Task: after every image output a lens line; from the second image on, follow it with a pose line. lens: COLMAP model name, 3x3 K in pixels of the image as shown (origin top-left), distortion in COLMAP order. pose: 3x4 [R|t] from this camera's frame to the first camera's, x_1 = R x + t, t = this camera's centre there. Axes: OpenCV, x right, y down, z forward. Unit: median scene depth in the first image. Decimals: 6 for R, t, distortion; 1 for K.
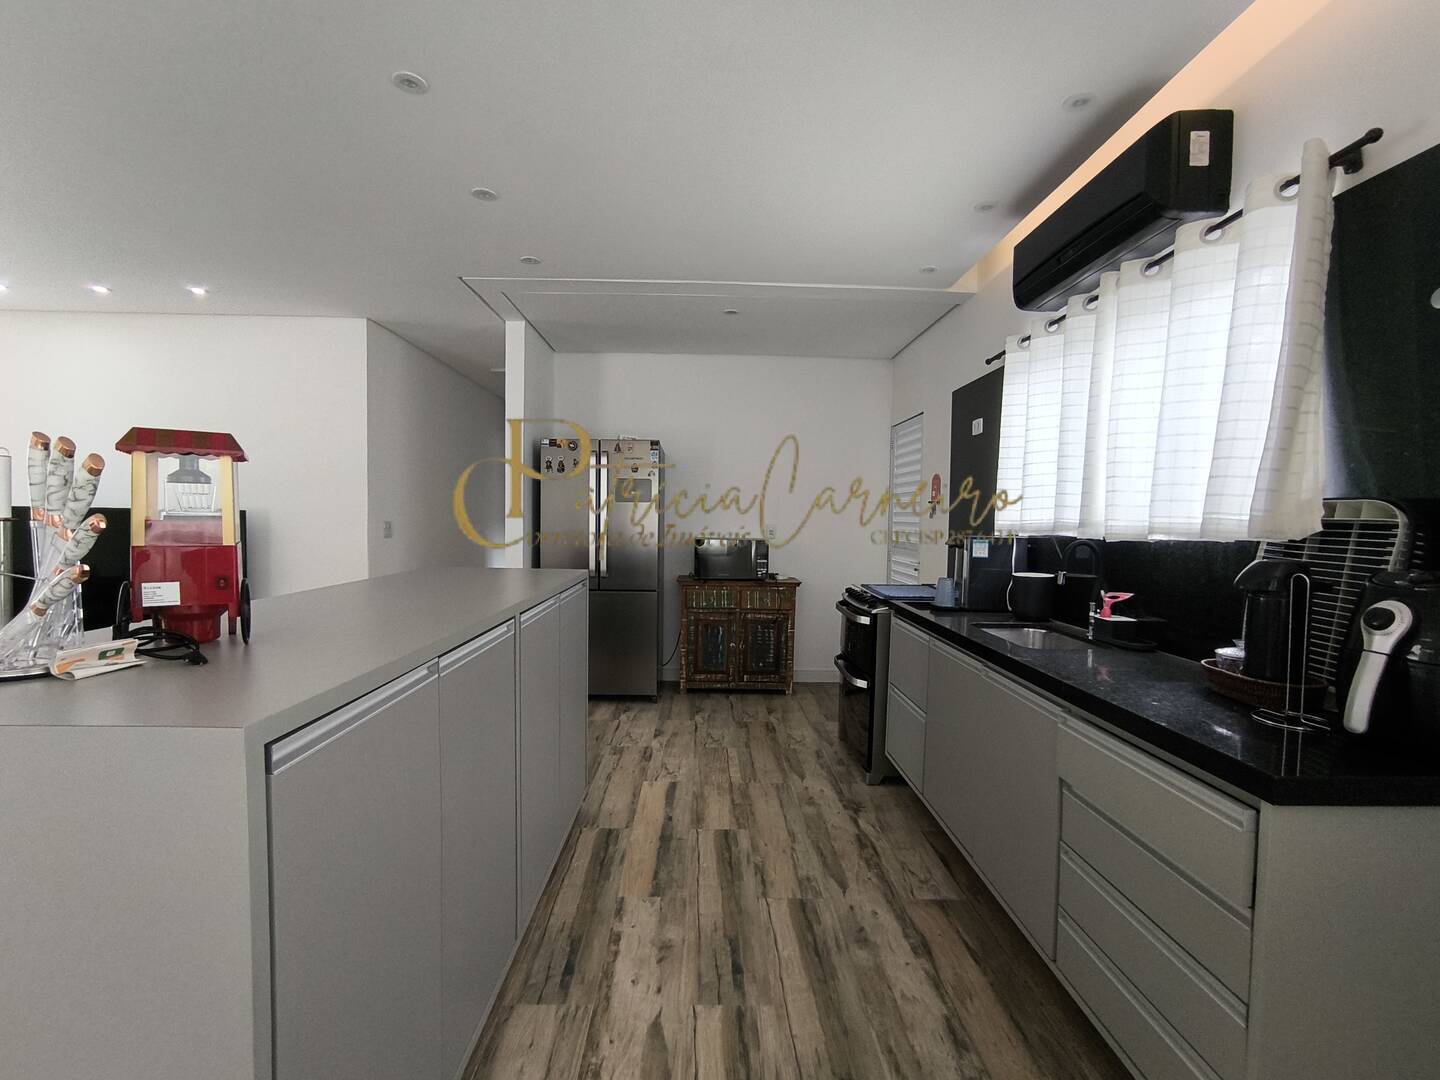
lens RADIAL K [[659.4, 0, 718.1], [0, 659.4, 565.2], [0, 0, 1]] dist [-0.038049, 0.023226]
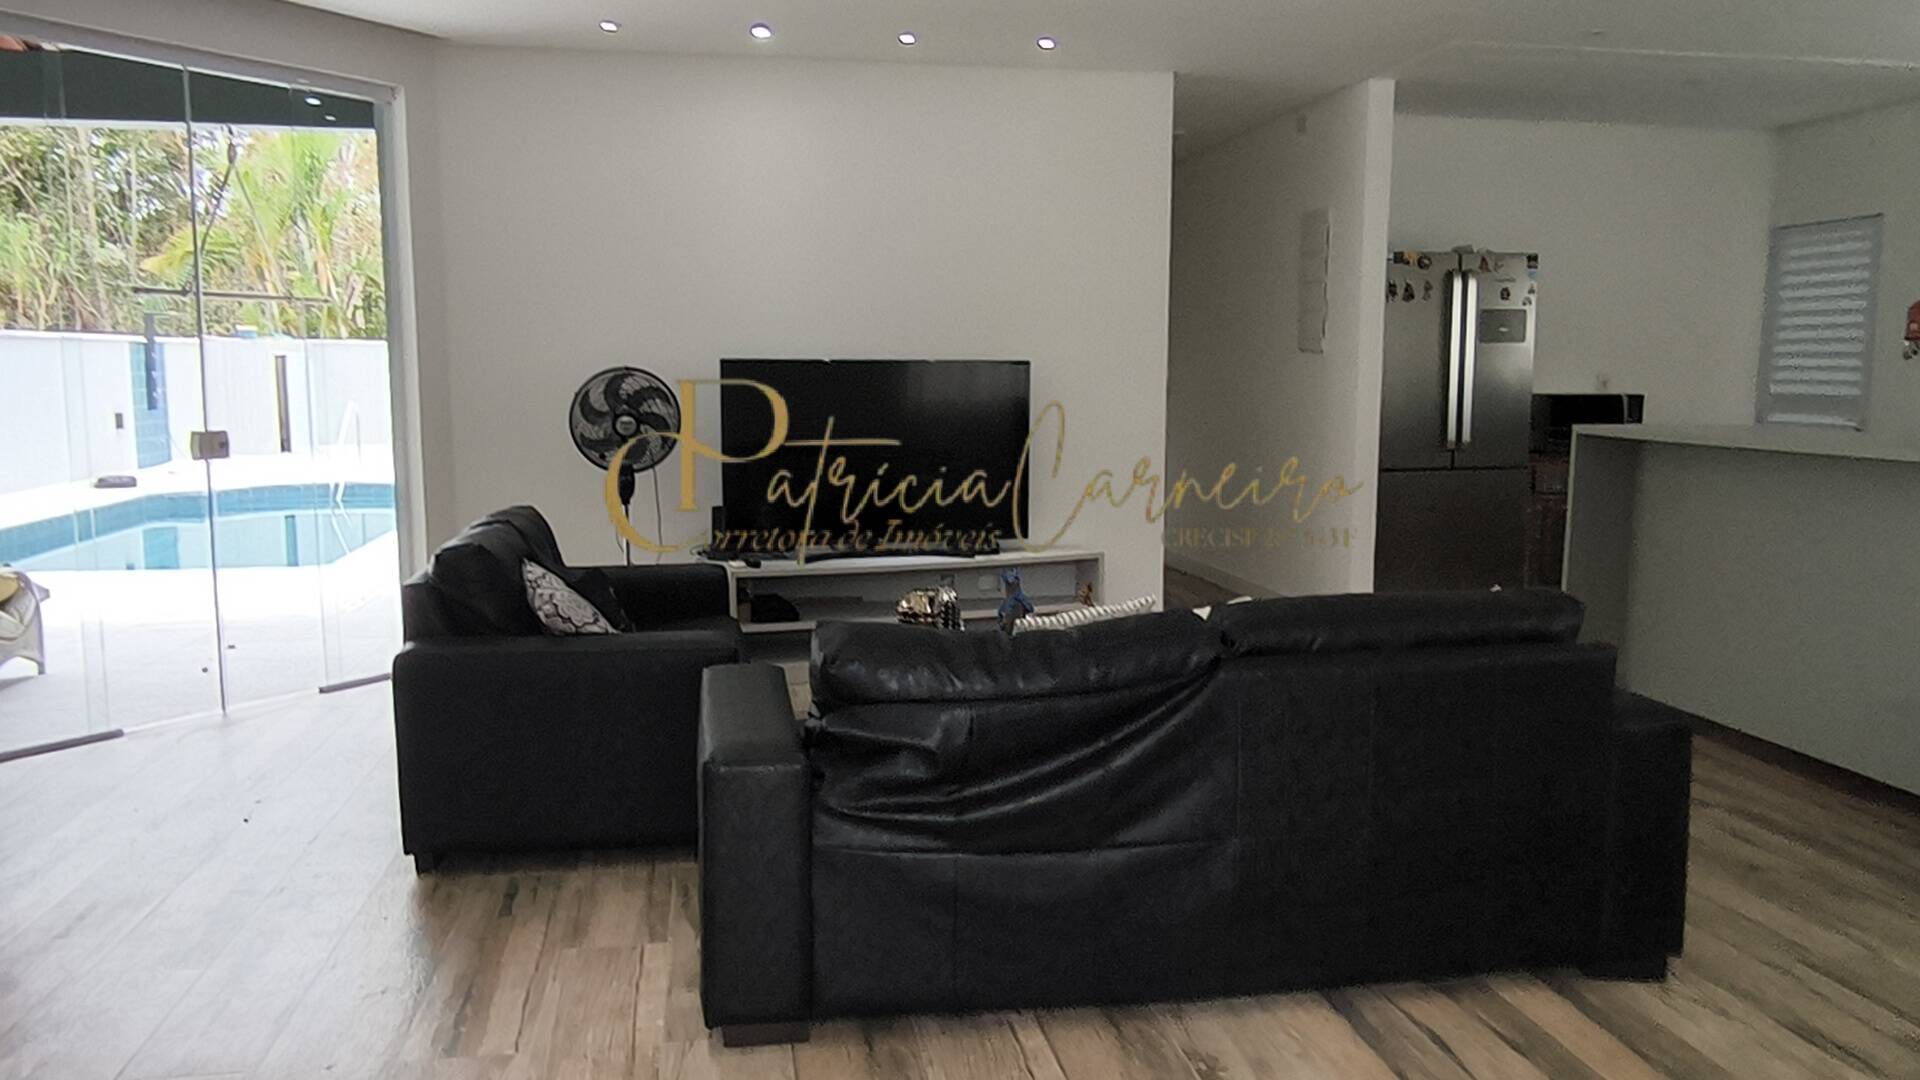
lens RADIAL K [[1434.5, 0, 945.5], [0, 1434.5, 563.3], [0, 0, 1]] dist [0.005650, -0.030092]
pose [[0.989998, -0.030048, 0.137845, -0.937969], [0.021690, 0.997857, 0.061741, 0.030957], [-0.139405, -0.058134, 0.988528, -0.441584]]
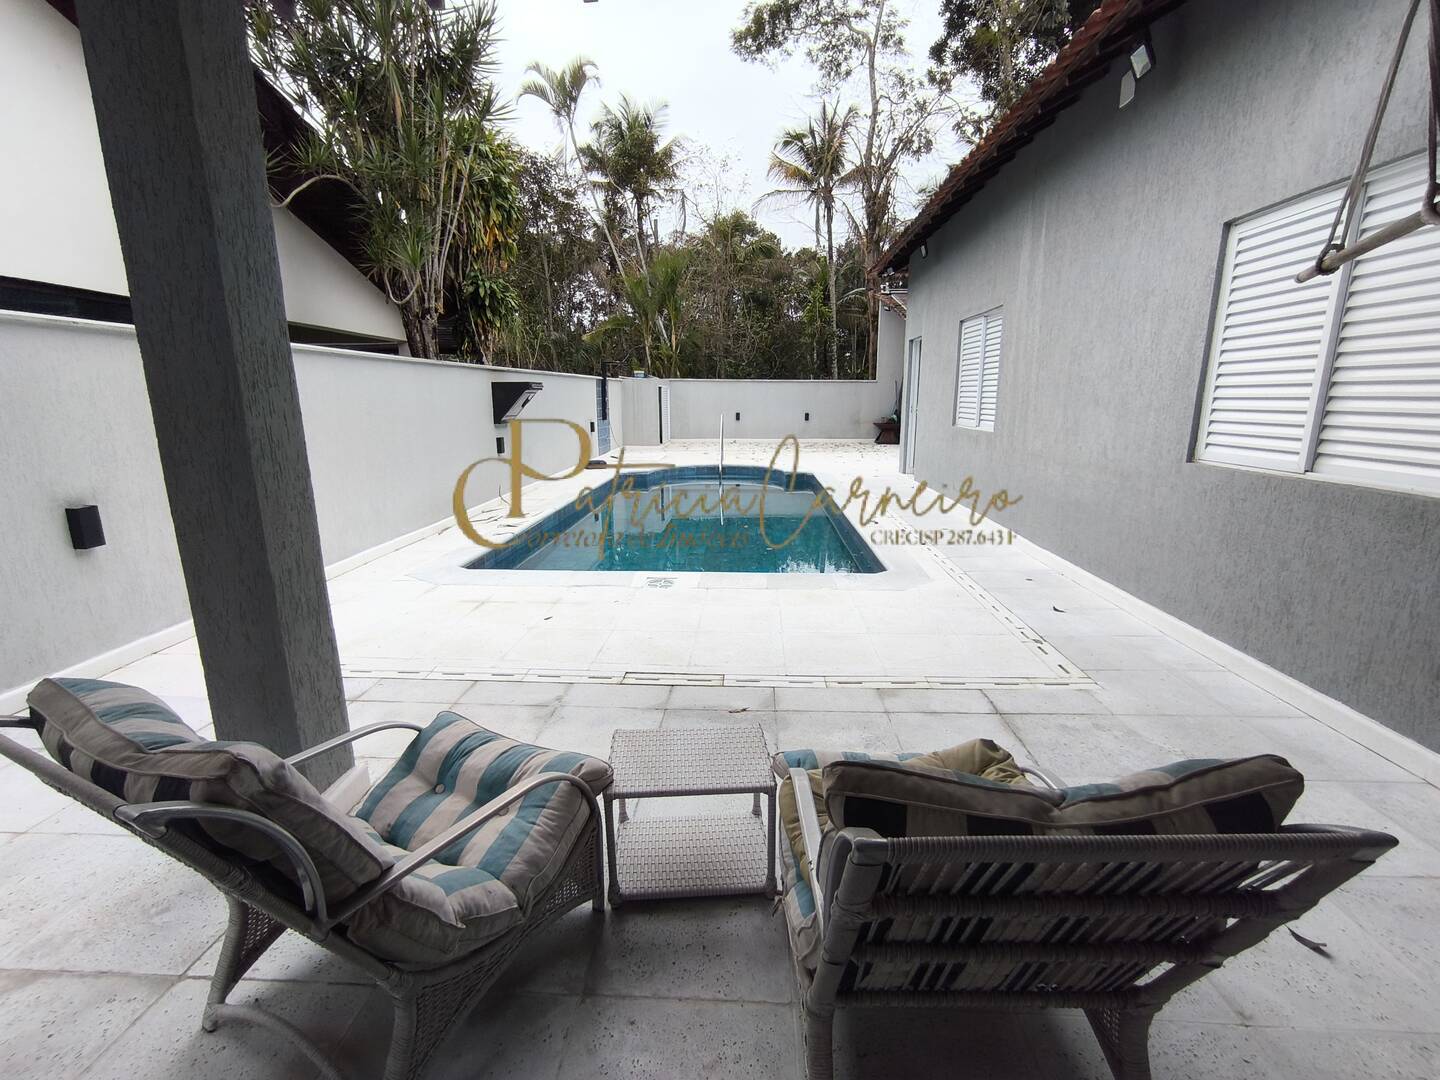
lens RADIAL K [[660.5, 0, 717.5], [0, 660.5, 543.0], [0, 0, 1]] dist [-0.039762, 0.023243]
pose [[0.996142, -0.000885, -0.087749, -1.771783], [0.013486, 0.989614, 0.143117, -0.060132], [0.086711, -0.143748, 0.985808, 0.724452]]
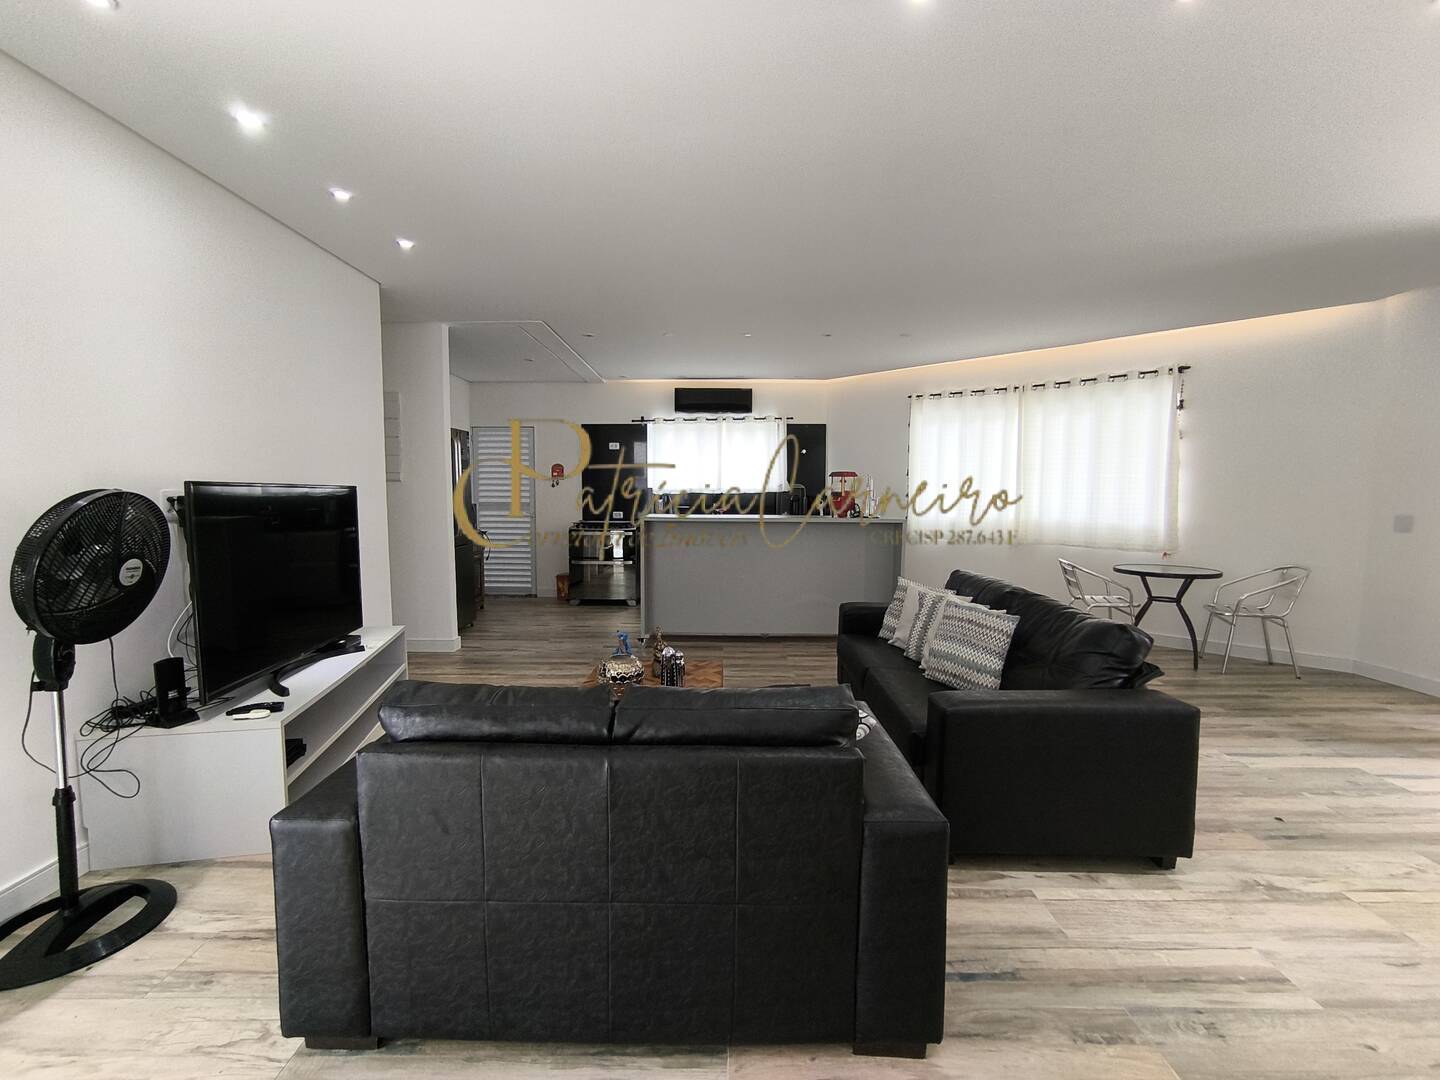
lens RADIAL K [[660.5, 0, 717.5], [0, 660.5, 543.0], [0, 0, 1]] dist [-0.039762, 0.023243]
pose [[0.034206, -0.092667, 0.995109, -1.432035], [0.072680, 0.993286, 0.089999, -0.048429], [-0.996769, 0.069246, 0.040711, 0.456636]]
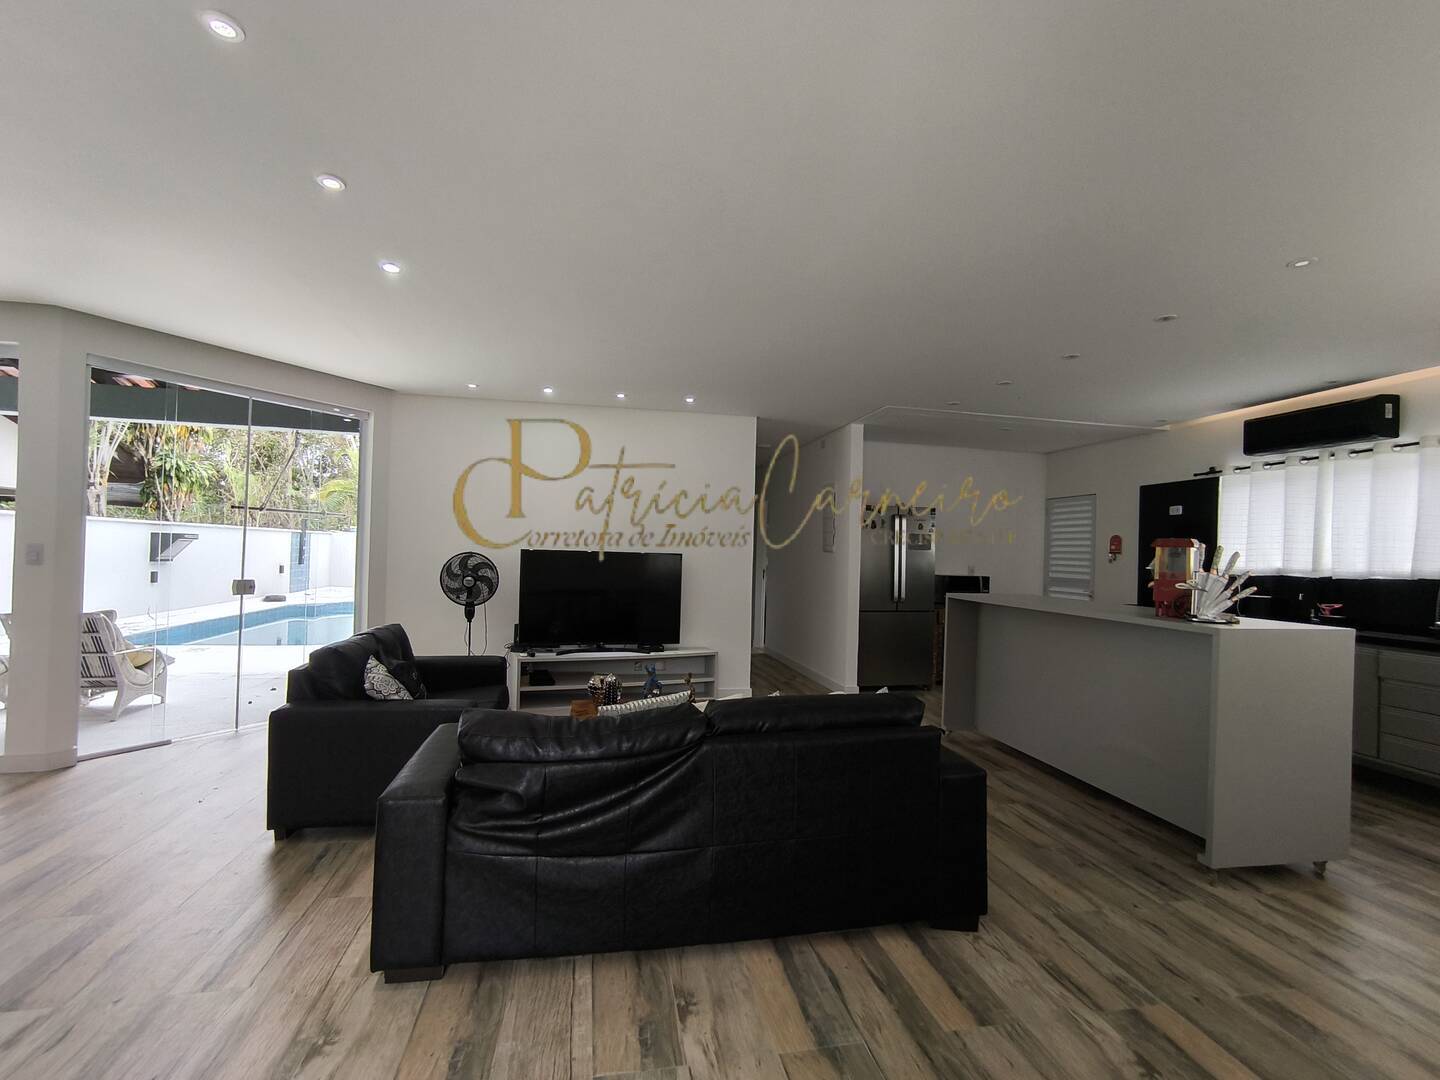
lens RADIAL K [[660.5, 0, 717.5], [0, 660.5, 543.0], [0, 0, 1]] dist [-0.039762, 0.023243]
pose [[0.984835, 0.015629, 0.172786, -0.816150], [-0.000247, 0.996059, -0.088688, 0.015890], [-0.173491, 0.087301, 0.980958, -0.334563]]
